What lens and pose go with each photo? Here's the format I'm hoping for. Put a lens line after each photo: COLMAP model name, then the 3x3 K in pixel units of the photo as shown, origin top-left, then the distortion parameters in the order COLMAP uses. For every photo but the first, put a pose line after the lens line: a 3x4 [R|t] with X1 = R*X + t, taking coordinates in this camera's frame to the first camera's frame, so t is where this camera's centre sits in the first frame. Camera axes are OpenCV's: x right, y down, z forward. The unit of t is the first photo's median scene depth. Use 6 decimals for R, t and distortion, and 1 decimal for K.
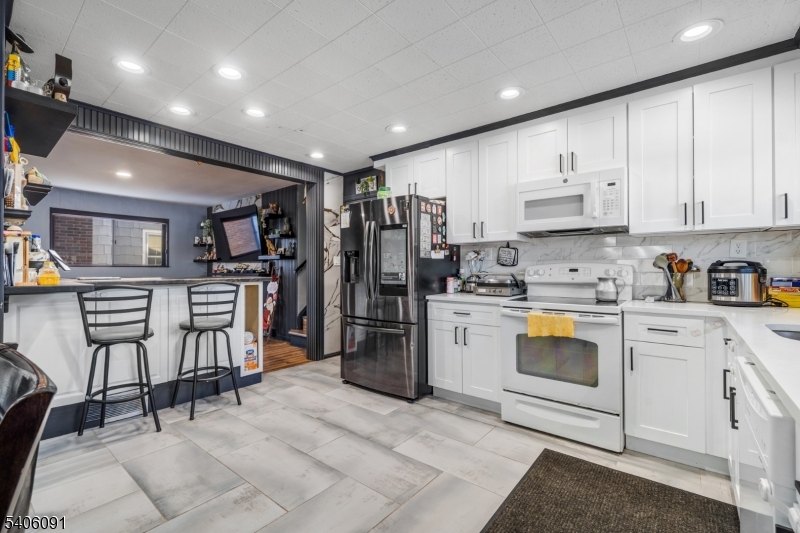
lens RADIAL K [[349.0, 0, 395.3], [0, 349.0, 266.5], [0, 0, 1]] dist [0.000012, -0.000117]
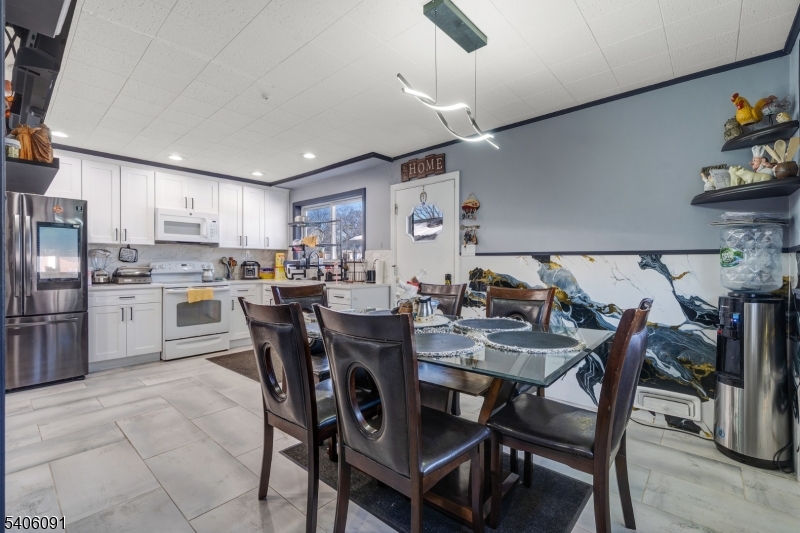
lens RADIAL K [[347.1, 0, 370.4], [0, 347.1, 266.2], [0, 0, 1]] dist [-0.000425, -0.000213]
pose [[0.108506, -0.002797, 0.994092, -1.194343], [-0.007338, 0.999967, 0.003614, 0.003091], [-0.994069, -0.007687, 0.108482, -0.089486]]
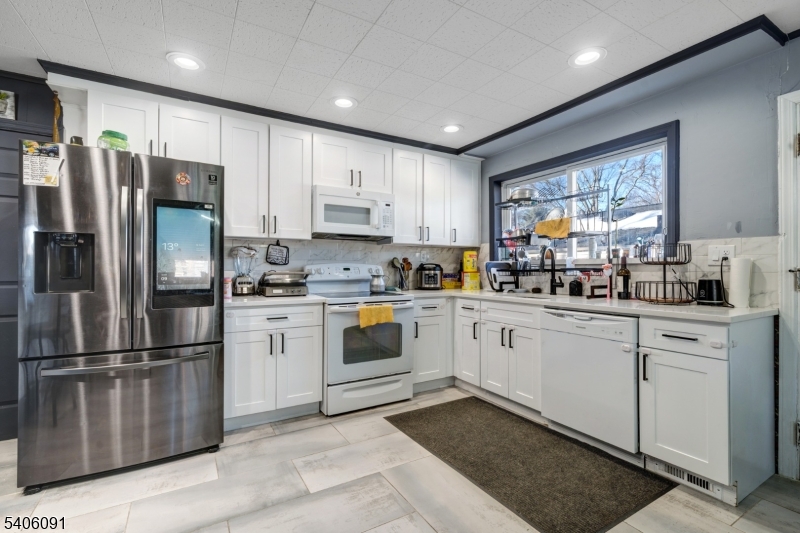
lens RADIAL K [[349.0, 0, 395.3], [0, 349.0, 266.5], [0, 0, 1]] dist [0.000012, -0.000117]
pose [[0.369026, 0.008819, 0.929377, -0.594835], [-0.008066, 0.999948, -0.006286, 0.008724], [-0.929384, -0.005176, 0.369078, 0.460193]]
